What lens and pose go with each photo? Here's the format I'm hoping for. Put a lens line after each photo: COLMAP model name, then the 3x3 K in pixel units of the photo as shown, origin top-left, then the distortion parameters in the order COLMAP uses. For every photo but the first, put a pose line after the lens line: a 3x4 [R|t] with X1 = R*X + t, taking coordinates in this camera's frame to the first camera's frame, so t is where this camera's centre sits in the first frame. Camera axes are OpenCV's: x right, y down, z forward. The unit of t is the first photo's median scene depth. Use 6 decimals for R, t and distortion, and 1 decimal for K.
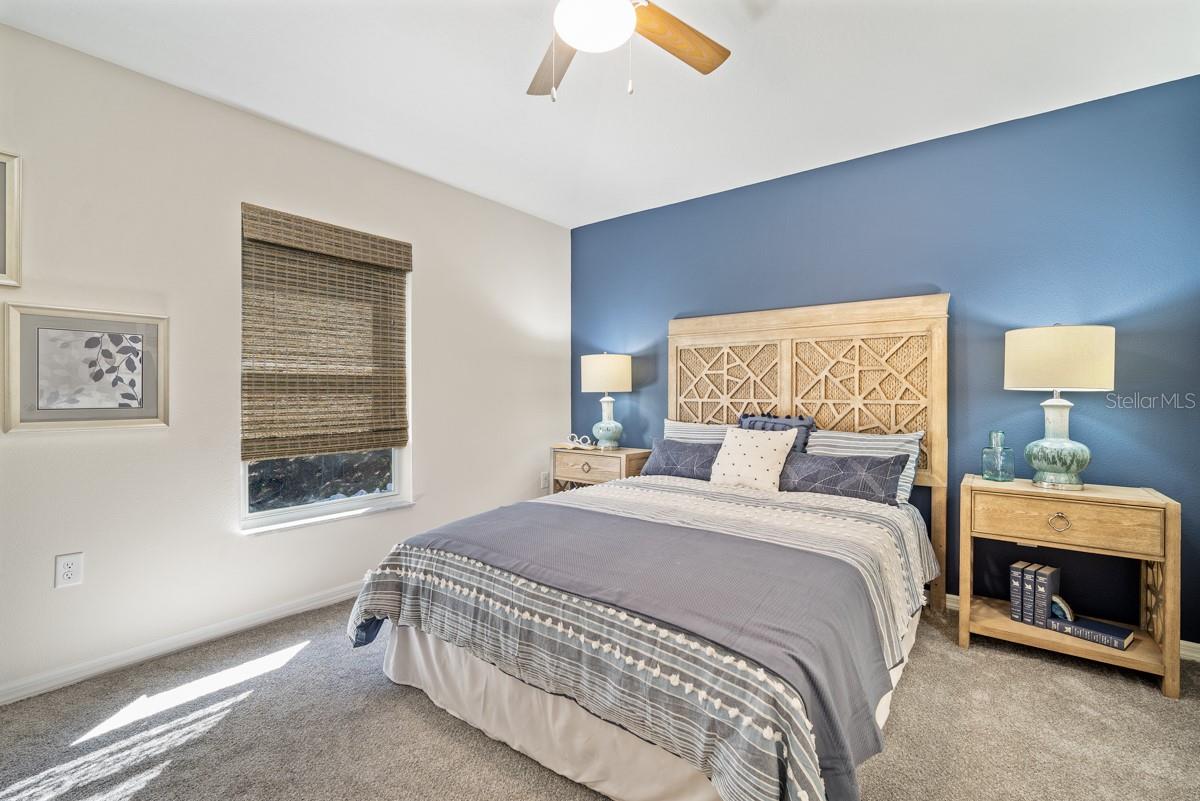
lens RADIAL K [[541.8, 0, 591.2], [0, 541.8, 398.7], [0, 0, 1]] dist [-0.007572, -0.000116]
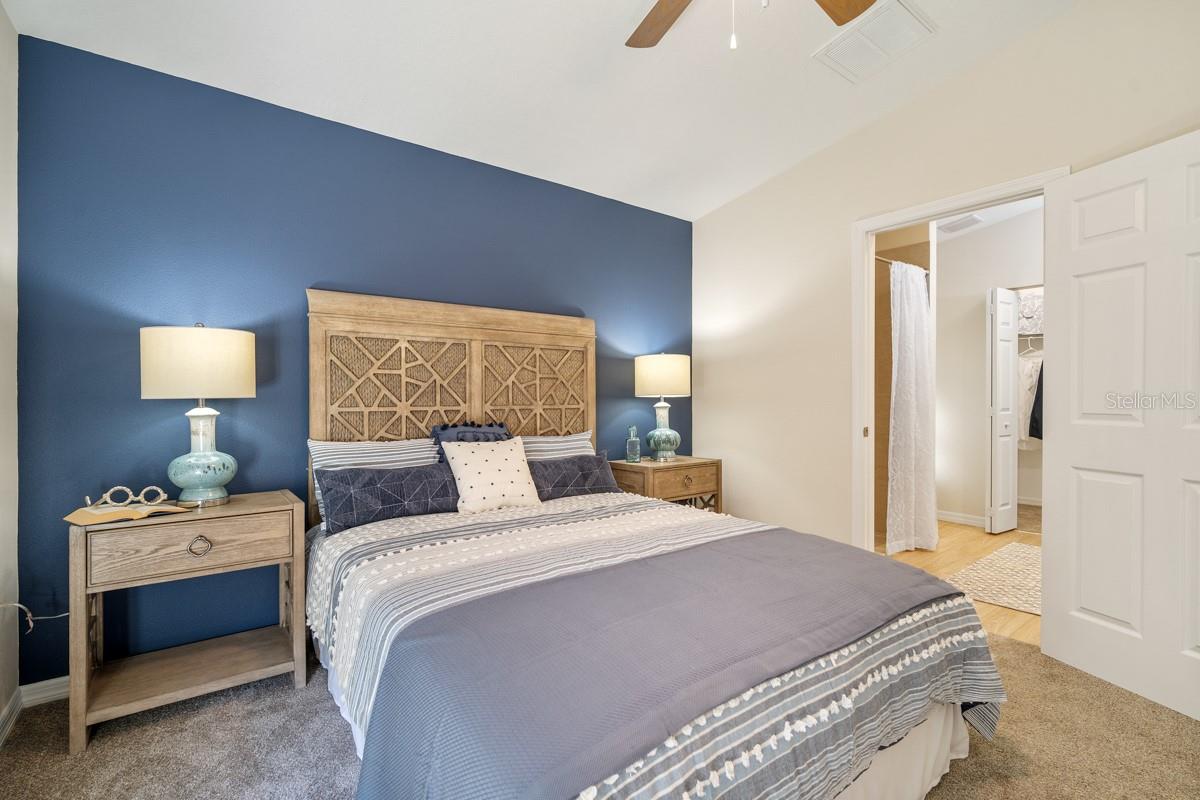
lens RADIAL K [[541.8, 0, 591.2], [0, 541.8, 398.2], [0, 0, 1]] dist [-0.007572, -0.000116]
pose [[0.247422, -0.000492, 0.968908, -0.454312], [0.013563, 0.999904, -0.002956, -0.006457], [-0.968813, 0.013872, 0.247405, 0.564774]]
